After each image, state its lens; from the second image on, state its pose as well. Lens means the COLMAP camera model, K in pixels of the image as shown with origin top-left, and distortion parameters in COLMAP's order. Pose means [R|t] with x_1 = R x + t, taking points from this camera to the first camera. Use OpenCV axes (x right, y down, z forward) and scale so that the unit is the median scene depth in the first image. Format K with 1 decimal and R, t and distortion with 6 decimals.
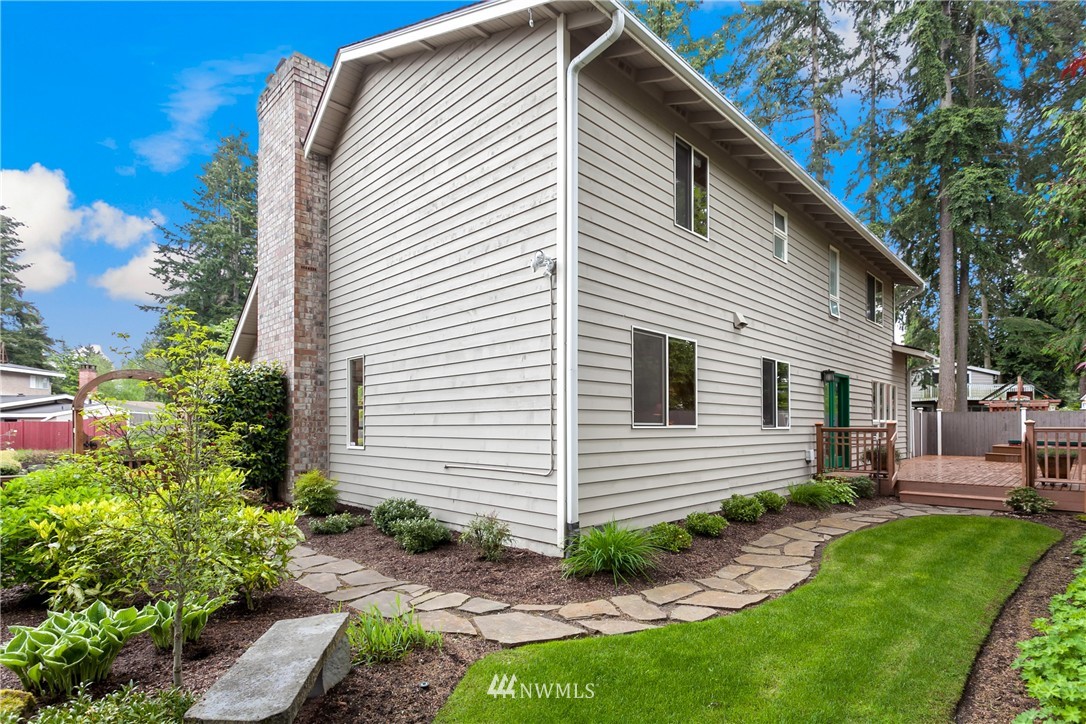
lens RADIAL K [[537.0, 0, 539.4], [0, 537.0, 405.4], [0, 0, 1]] dist [0.002331, 0.001066]
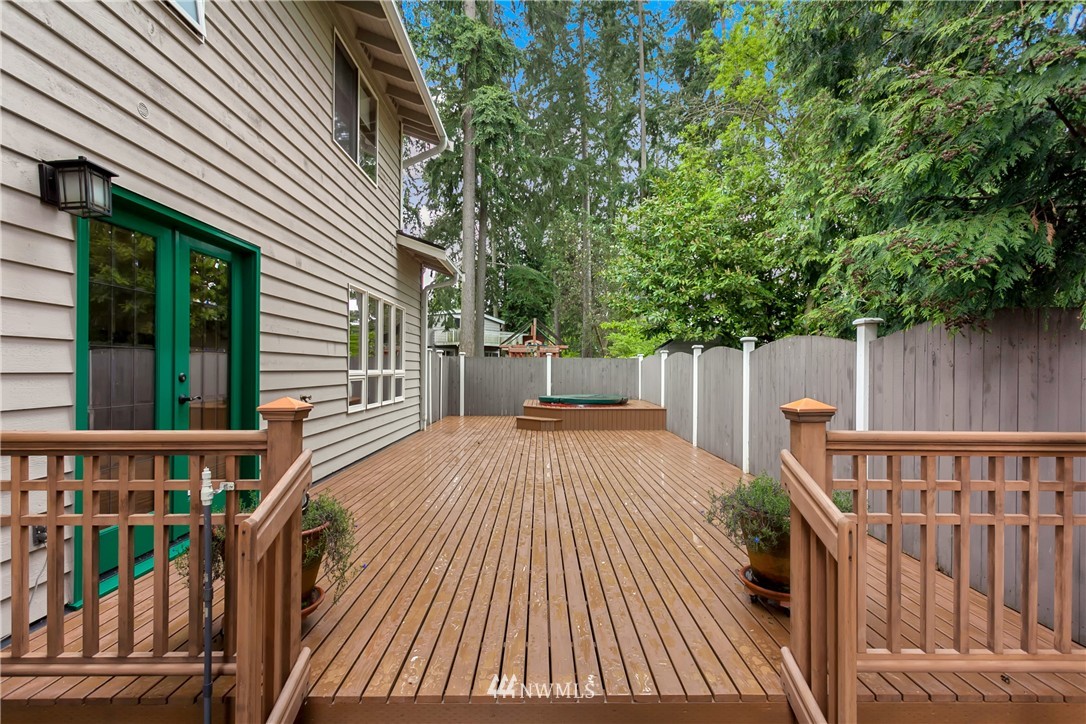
lens RADIAL K [[512.2, 0, 539.9], [0, 512.2, 364.7], [0, 0, 1]] dist [0.000215, 0.000033]
pose [[0.698571, -0.002227, 0.715537, 0.349488], [-0.017769, 0.999633, 0.020458, 0.008027], [-0.715320, -0.027005, 0.698275, 0.479155]]
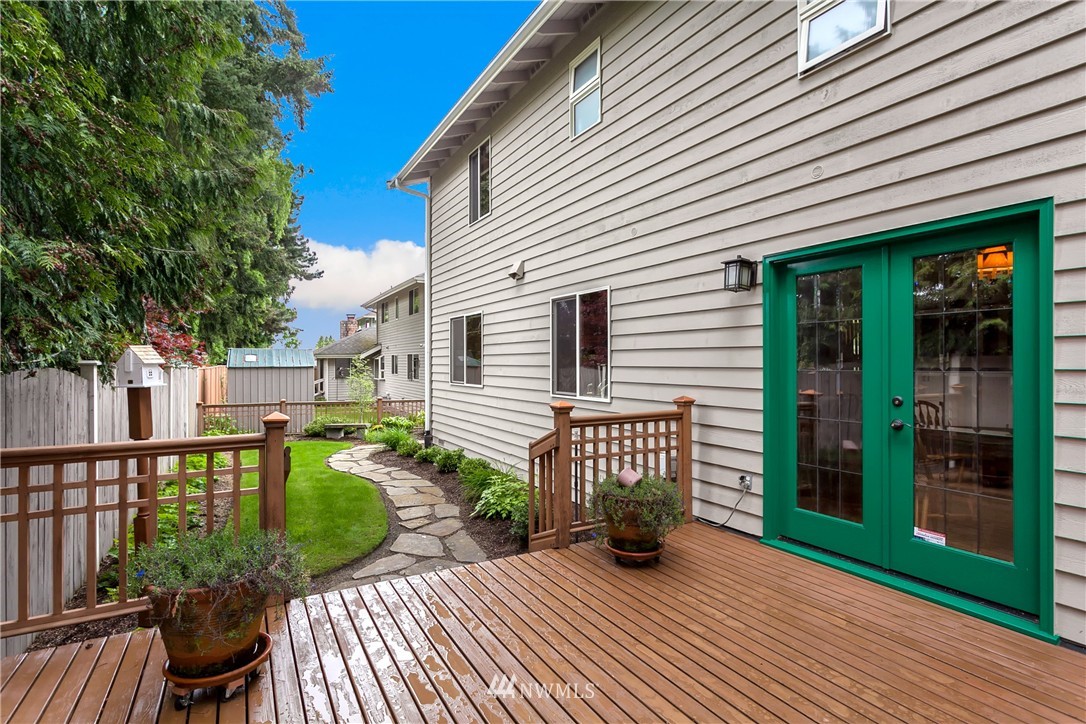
lens RADIAL K [[558.0, 0, 543.0], [0, 558.0, 362.0], [0, 0, 1]] dist [0.001114, 0.000551]
pose [[-0.275041, -0.007983, -0.961399, 0.630493], [0.030197, 0.999400, -0.016937, 0.005161], [0.960958, -0.033690, -0.274635, 0.652593]]
